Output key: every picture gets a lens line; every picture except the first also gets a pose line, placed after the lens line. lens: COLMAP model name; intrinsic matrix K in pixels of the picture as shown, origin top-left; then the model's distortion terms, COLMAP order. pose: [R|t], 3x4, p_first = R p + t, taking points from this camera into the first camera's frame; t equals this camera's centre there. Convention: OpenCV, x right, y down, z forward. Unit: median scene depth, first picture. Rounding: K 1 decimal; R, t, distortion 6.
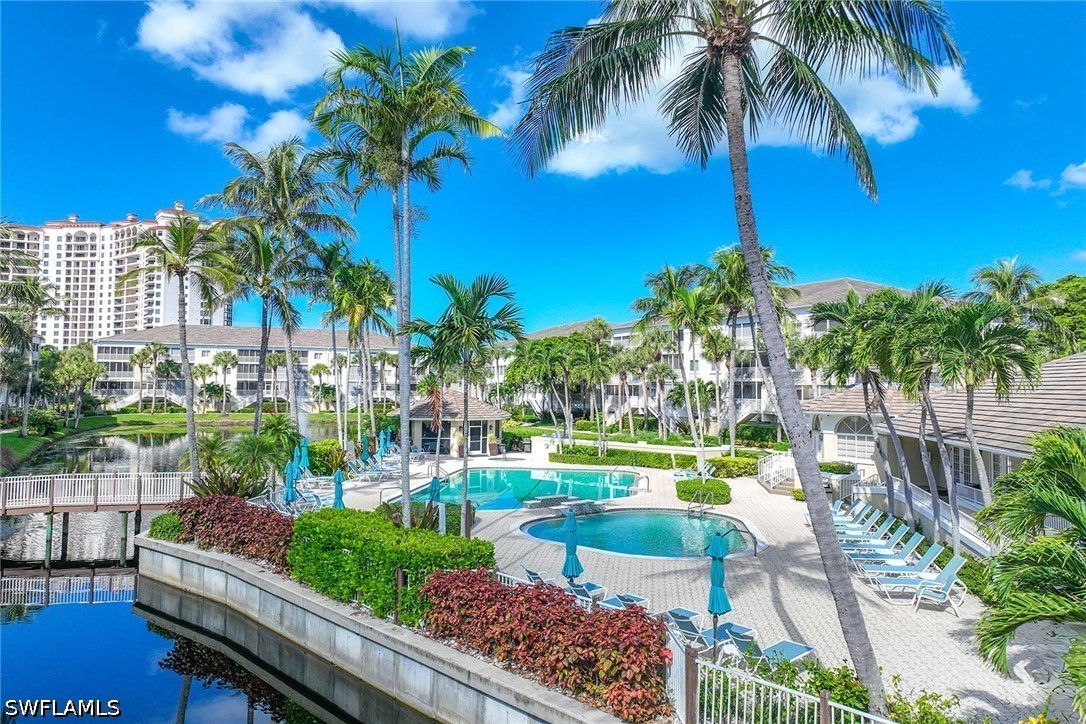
lens RADIAL K [[782.5, 0, 537.4], [0, 782.5, 345.8], [0, 0, 1]] dist [0.021464, 0.007506]
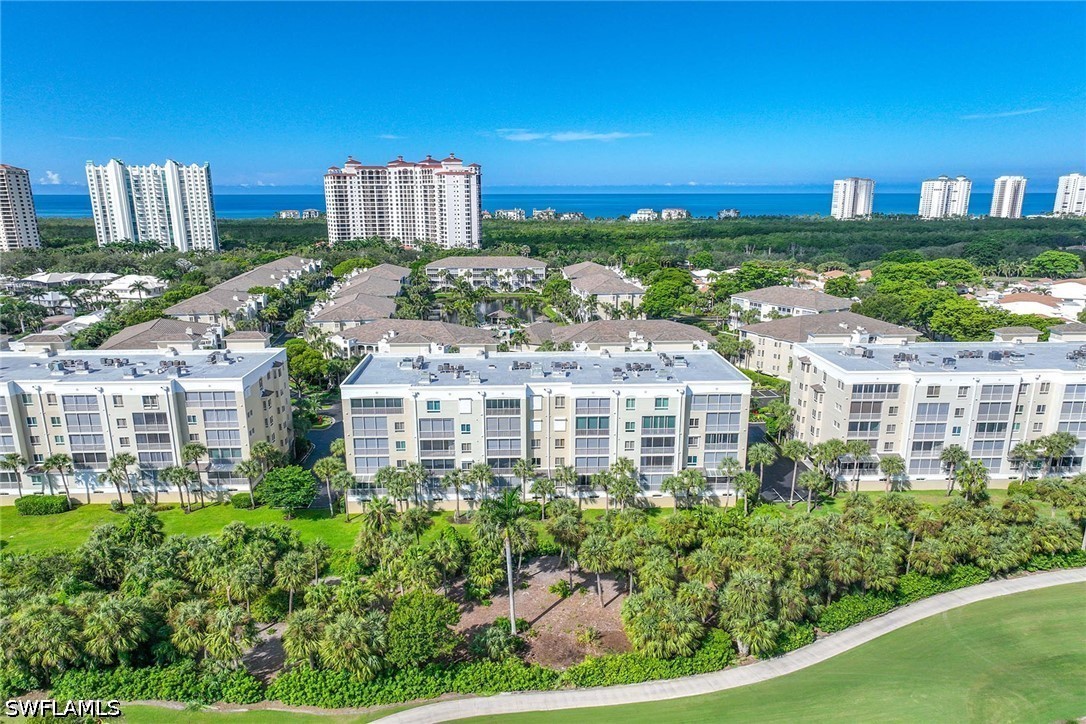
lens RADIAL K [[749.1, 0, 543.0], [0, 749.1, 362.0], [0, 0, 1]] dist [0.017536, 0.002277]
pose [[0.946463, 0.057158, -0.317713, 0.707931], [0.029055, 0.965122, 0.260184, -0.362269], [0.321503, -0.255485, 0.911791, -1.399588]]
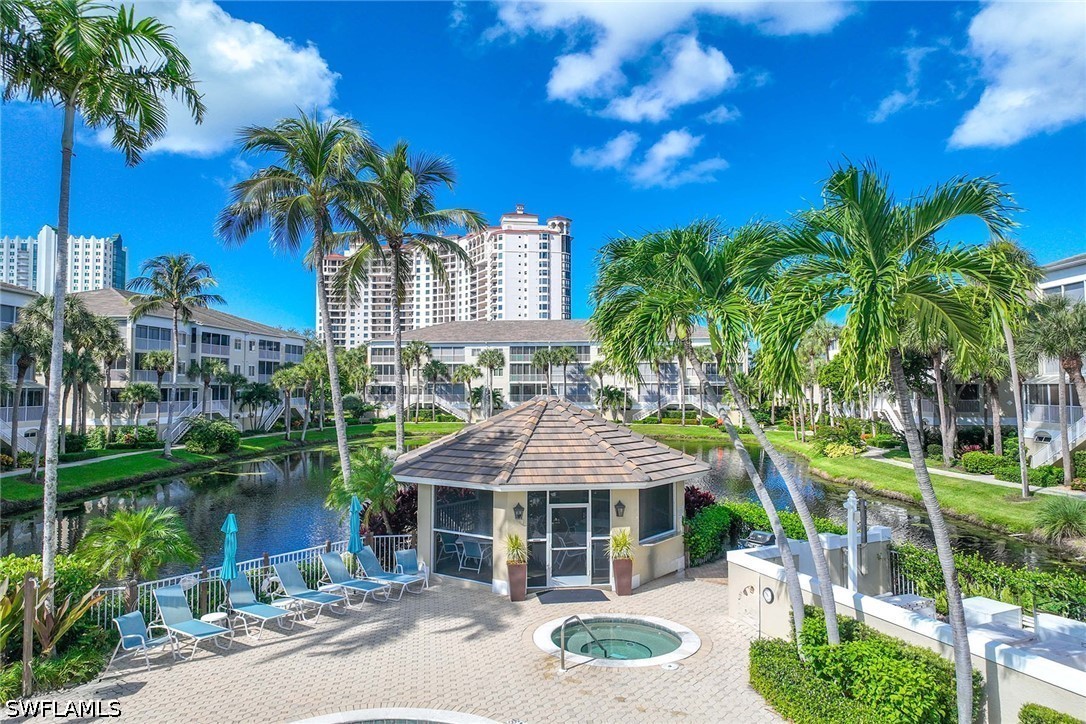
lens RADIAL K [[782.5, 0, 537.4], [0, 782.5, 345.8], [0, 0, 1]] dist [0.021464, 0.007506]
pose [[0.888162, -0.033696, -0.458294, 0.028591], [0.032214, 0.999420, -0.011053, 0.014598], [0.458401, -0.004946, 0.888732, 0.281226]]
